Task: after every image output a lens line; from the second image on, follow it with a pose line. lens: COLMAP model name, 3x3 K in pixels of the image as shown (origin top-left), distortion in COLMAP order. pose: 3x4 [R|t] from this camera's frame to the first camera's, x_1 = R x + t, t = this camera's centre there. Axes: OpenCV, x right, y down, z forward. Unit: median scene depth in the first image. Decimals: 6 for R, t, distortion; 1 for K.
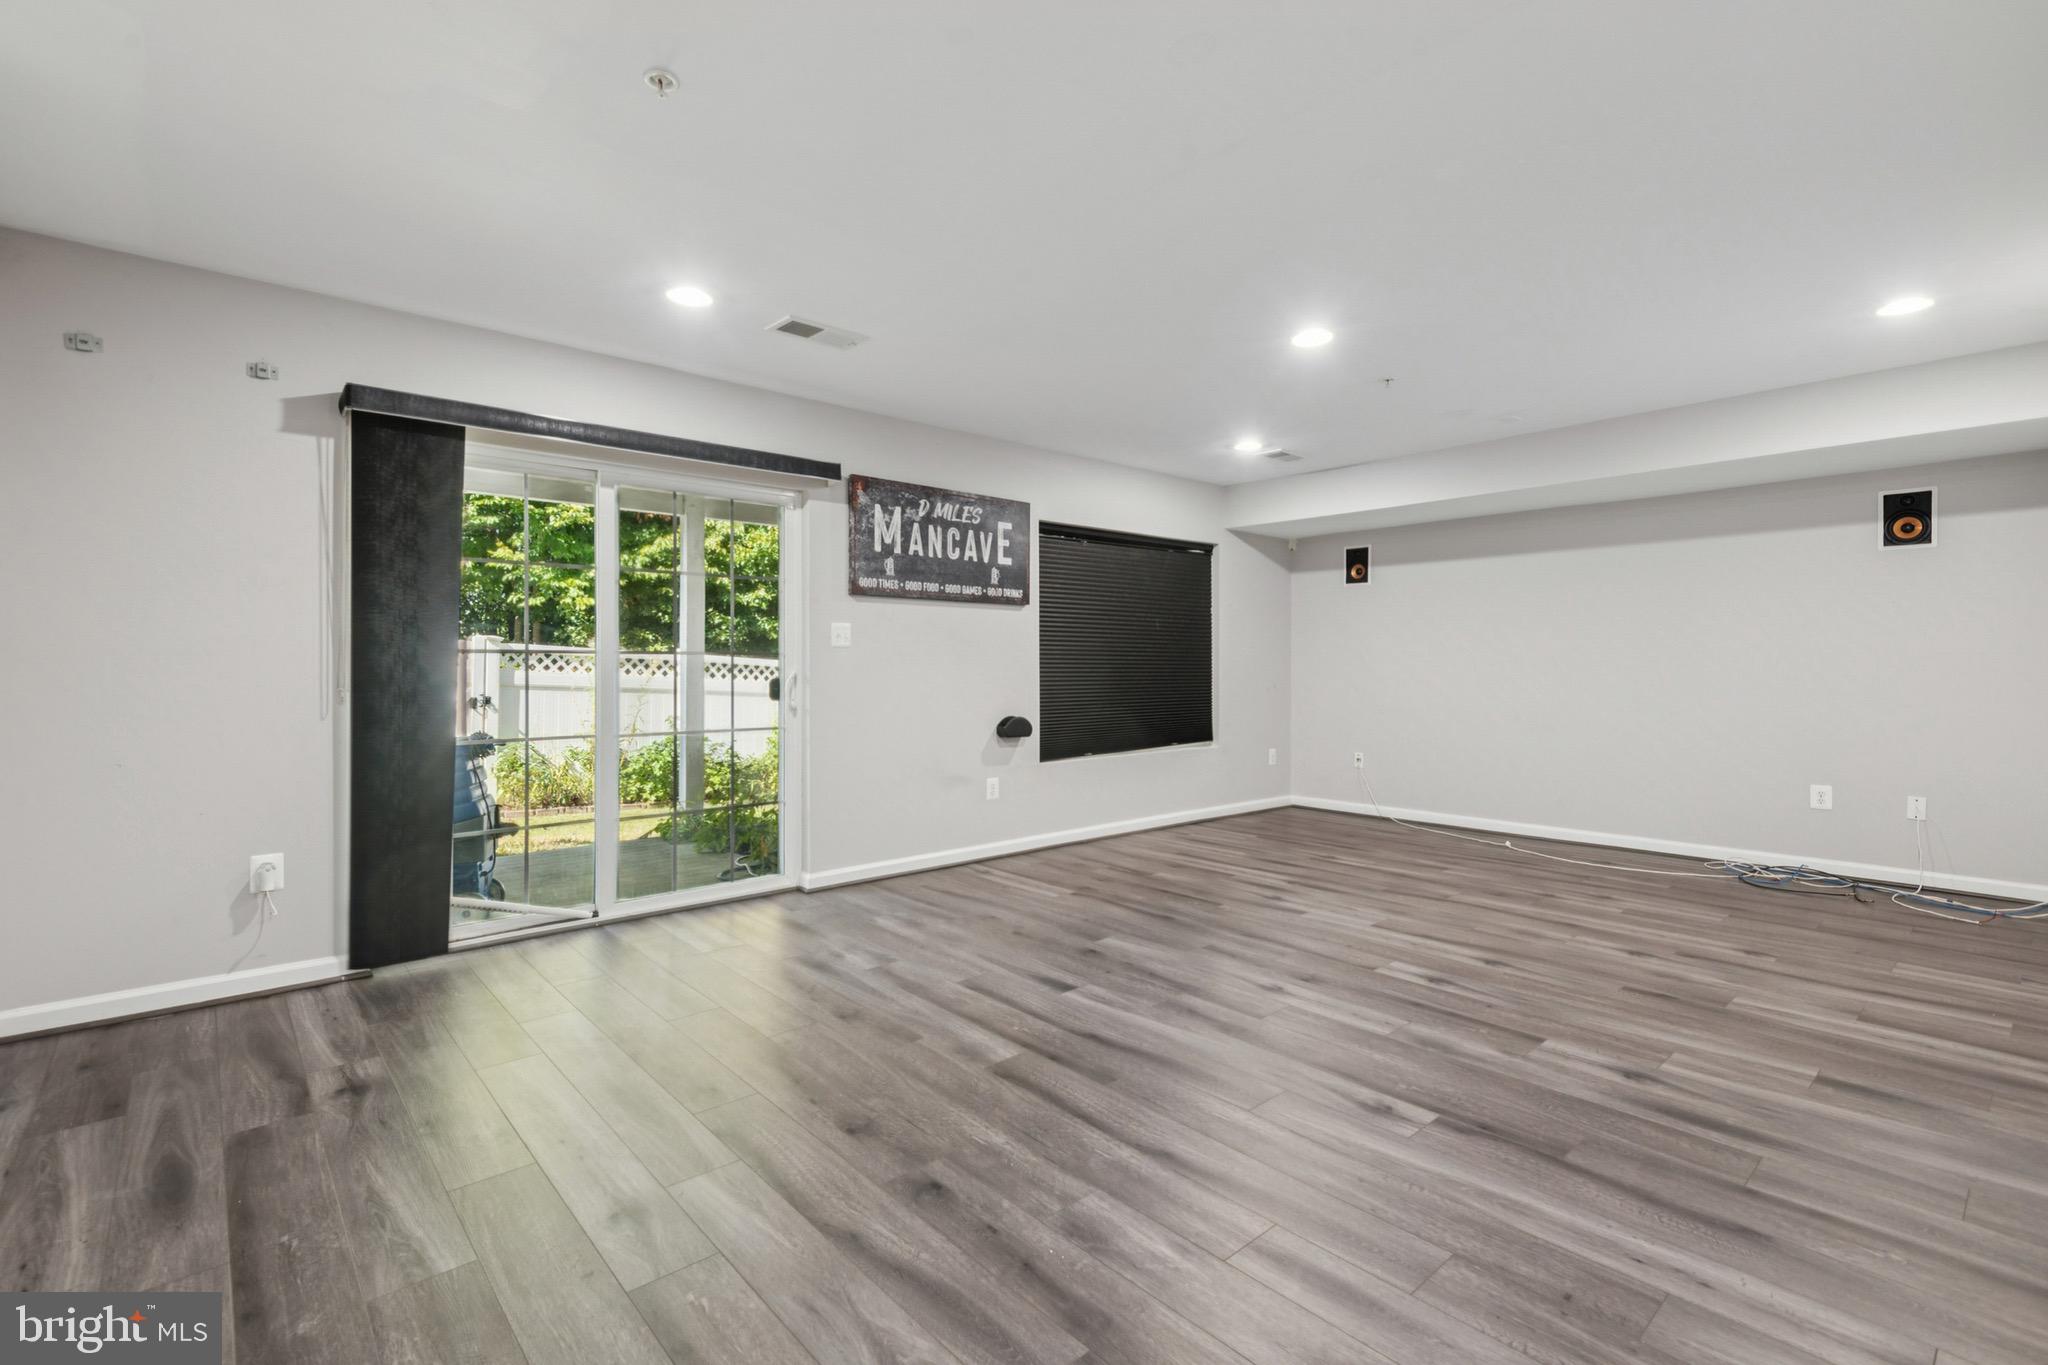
lens RADIAL K [[934.7, 0, 1019.4], [0, 934.7, 664.3], [0, 0, 1]] dist [0.018348, 0.000037]
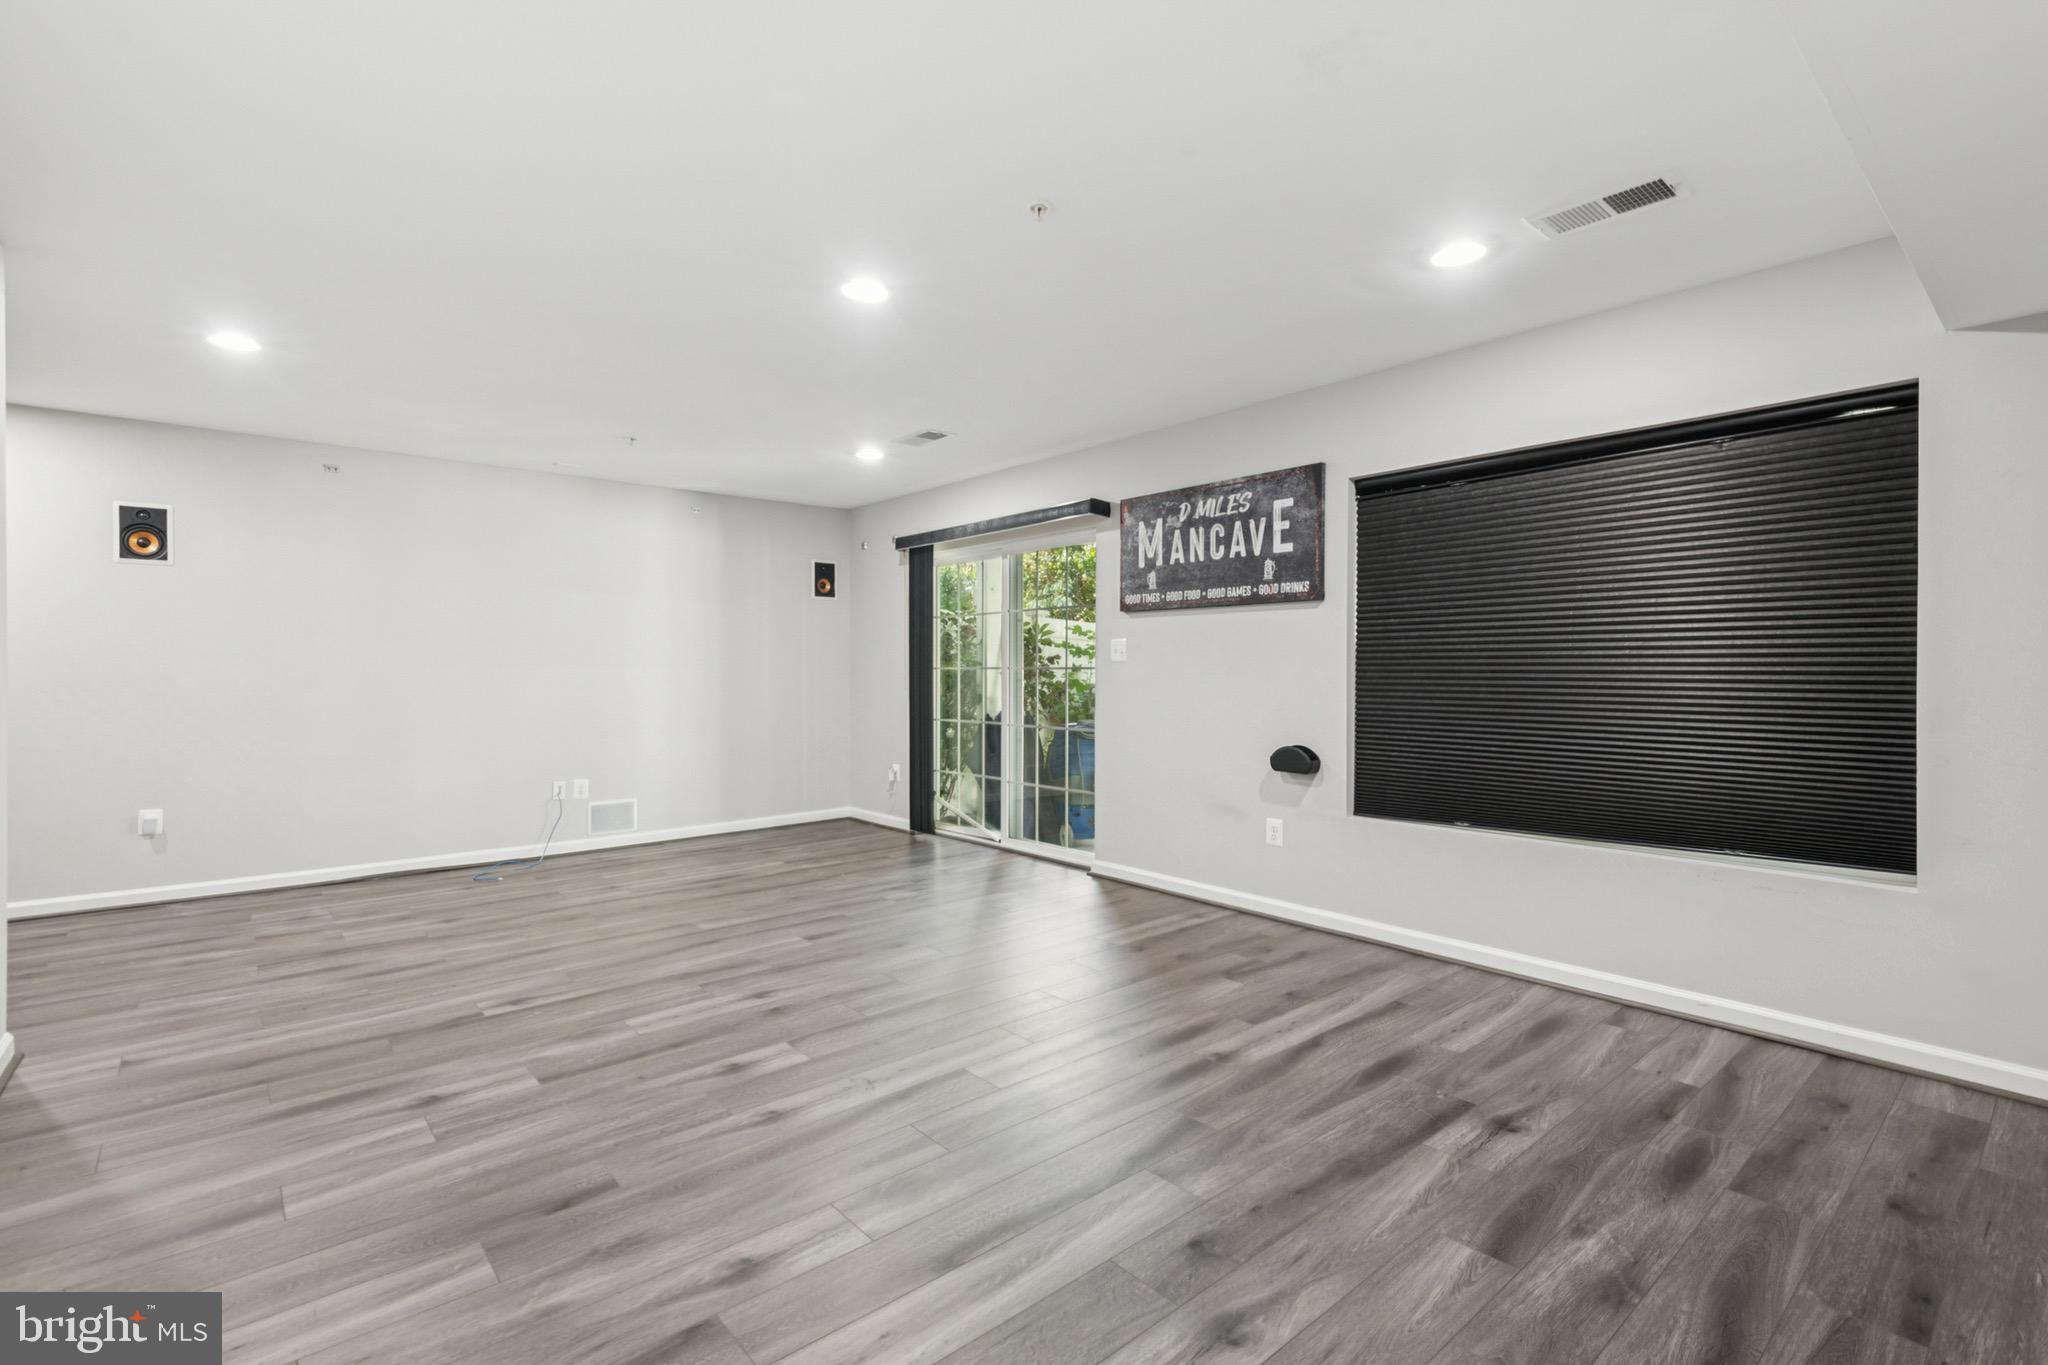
lens RADIAL K [[934.7, 0, 1021.8], [0, 934.7, 685.5], [0, 0, 1]] dist [0.018348, 0.000037]
pose [[-0.017881, 0.013983, -0.999742, 0.860567], [0.000163, 0.999902, 0.013982, -0.005629], [0.999840, 0.000087, -0.017881, 0.869117]]
